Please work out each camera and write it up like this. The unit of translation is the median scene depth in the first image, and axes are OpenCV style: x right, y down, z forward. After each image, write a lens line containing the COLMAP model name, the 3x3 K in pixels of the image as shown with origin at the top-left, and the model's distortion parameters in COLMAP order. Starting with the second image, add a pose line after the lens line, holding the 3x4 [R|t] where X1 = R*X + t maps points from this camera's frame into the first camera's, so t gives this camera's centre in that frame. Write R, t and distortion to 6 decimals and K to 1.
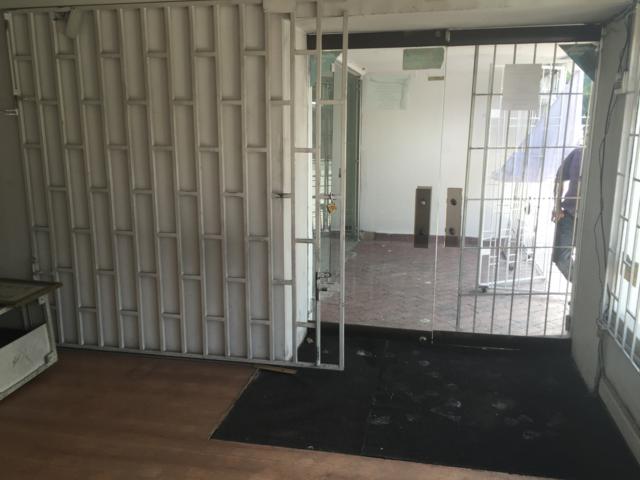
lens RADIAL K [[545.9, 0, 319.3], [0, 545.9, 241.1], [0, 0, 1]] dist [0.074984, -0.102390]
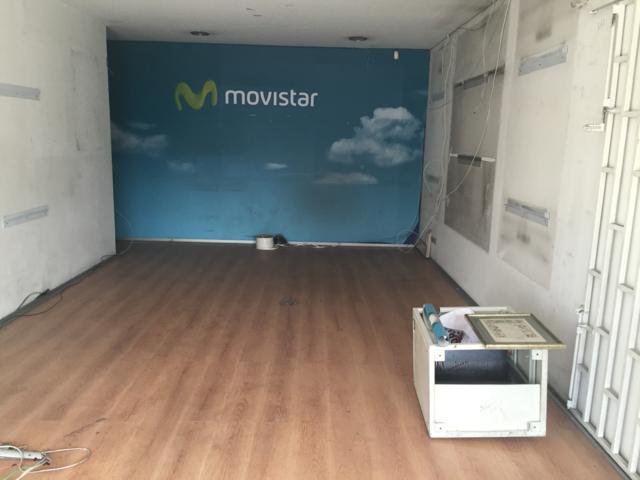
lens RADIAL K [[545.9, 0, 322.3], [0, 545.9, 240.6], [0, 0, 1]] dist [0.074984, -0.102390]
pose [[0.213321, 0.180841, -0.960099, 0.178629], [-0.224632, 0.965470, 0.131942, -0.090956], [0.950807, 0.187523, 0.246578, 0.458201]]
